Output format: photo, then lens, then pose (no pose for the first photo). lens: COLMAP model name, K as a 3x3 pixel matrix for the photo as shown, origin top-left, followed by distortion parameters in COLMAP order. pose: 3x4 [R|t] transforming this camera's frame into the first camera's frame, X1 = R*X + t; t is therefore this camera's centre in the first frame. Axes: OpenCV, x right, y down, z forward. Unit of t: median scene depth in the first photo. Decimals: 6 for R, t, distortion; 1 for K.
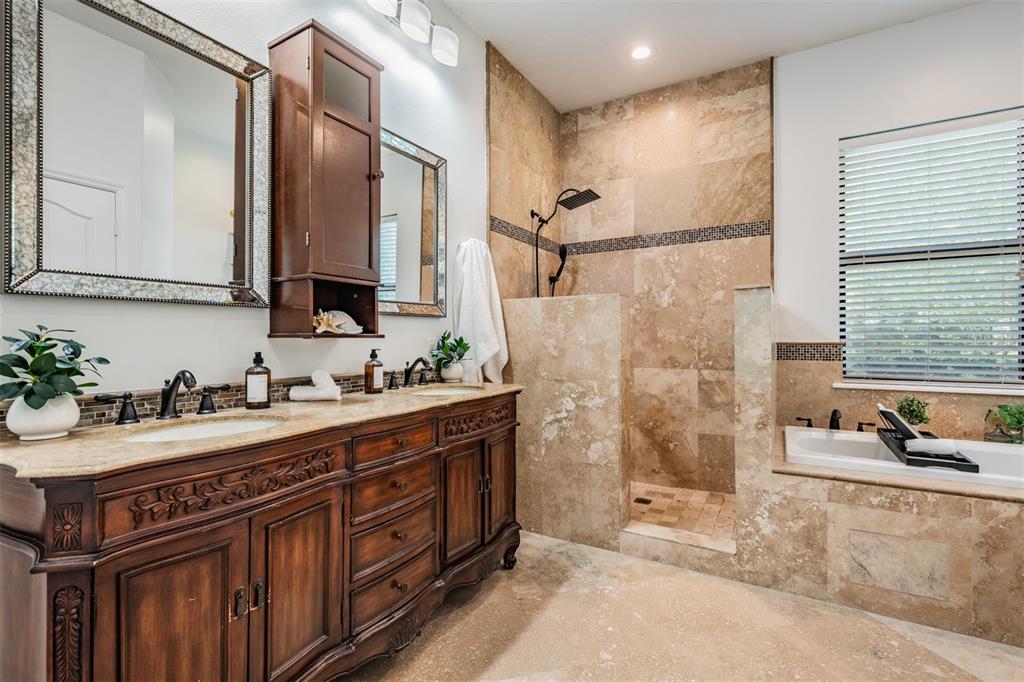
lens RADIAL K [[456.0, 0, 513.5], [0, 456.0, 338.5], [0, 0, 1]] dist [0.000082, -0.000219]
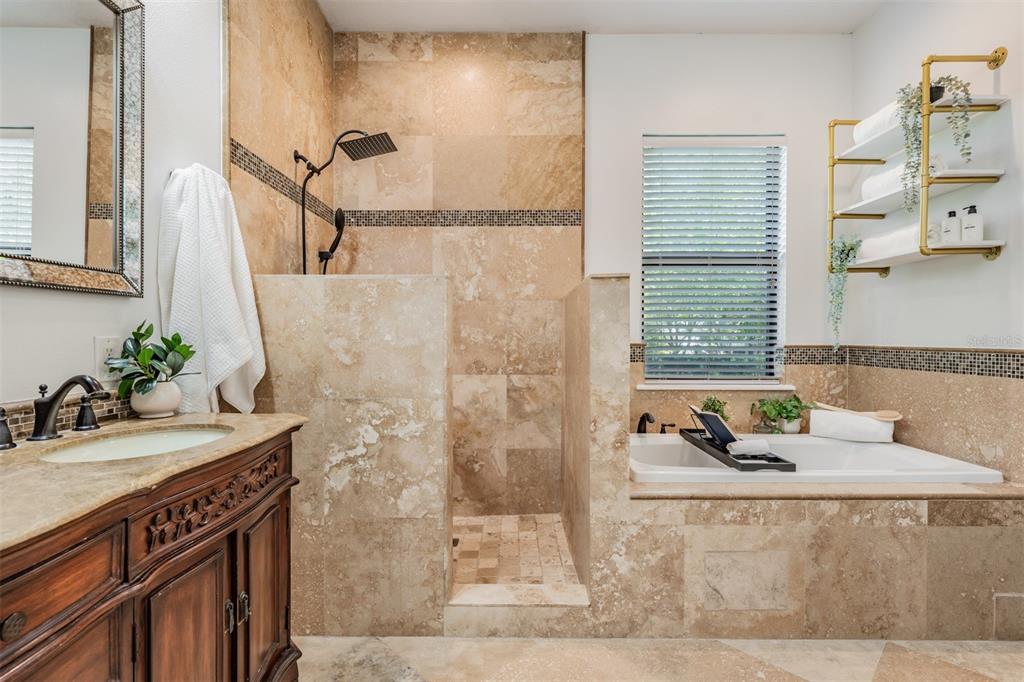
lens RADIAL K [[478.3, 0, 506.9], [0, 478.3, 341.9], [0, 0, 1]] dist [0.001938, -0.000422]
pose [[0.870254, 0.000637, 0.492602, -0.048241], [-0.004396, 0.999969, 0.006473, 0.000712], [-0.492583, -0.007798, 0.870230, 0.273368]]
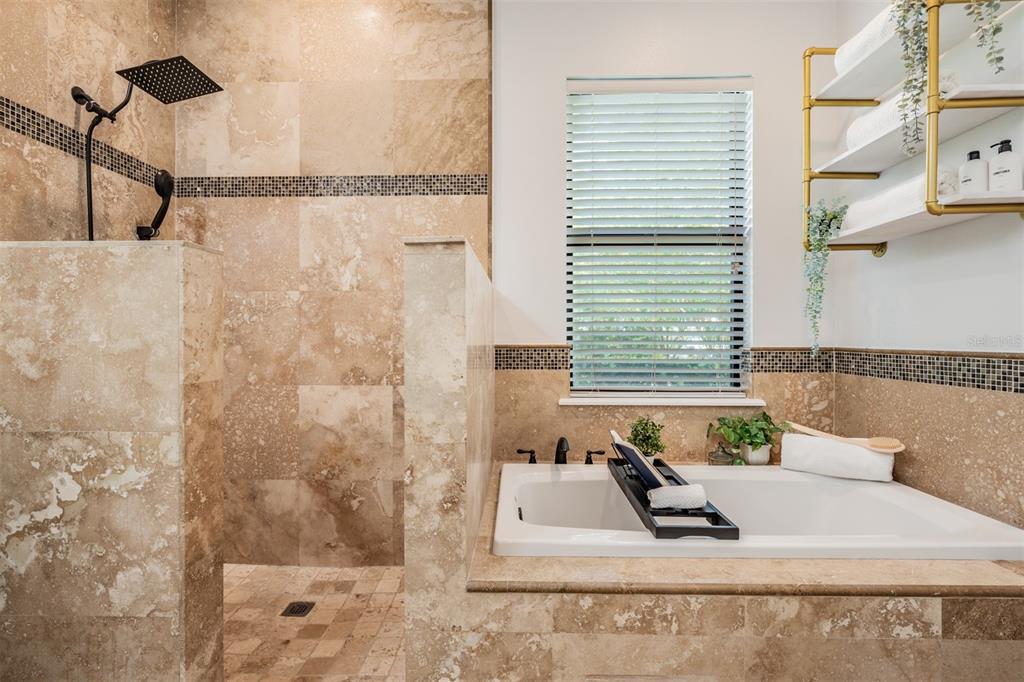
lens RADIAL K [[481.3, 0, 501.8], [0, 481.3, 338.1], [0, 0, 1]] dist [0.000537, -0.000102]
pose [[0.878922, 0.004438, 0.476944, 0.260638], [-0.003429, 0.999990, -0.002985, 0.000139], [-0.476953, 0.000989, 0.878928, 0.379982]]
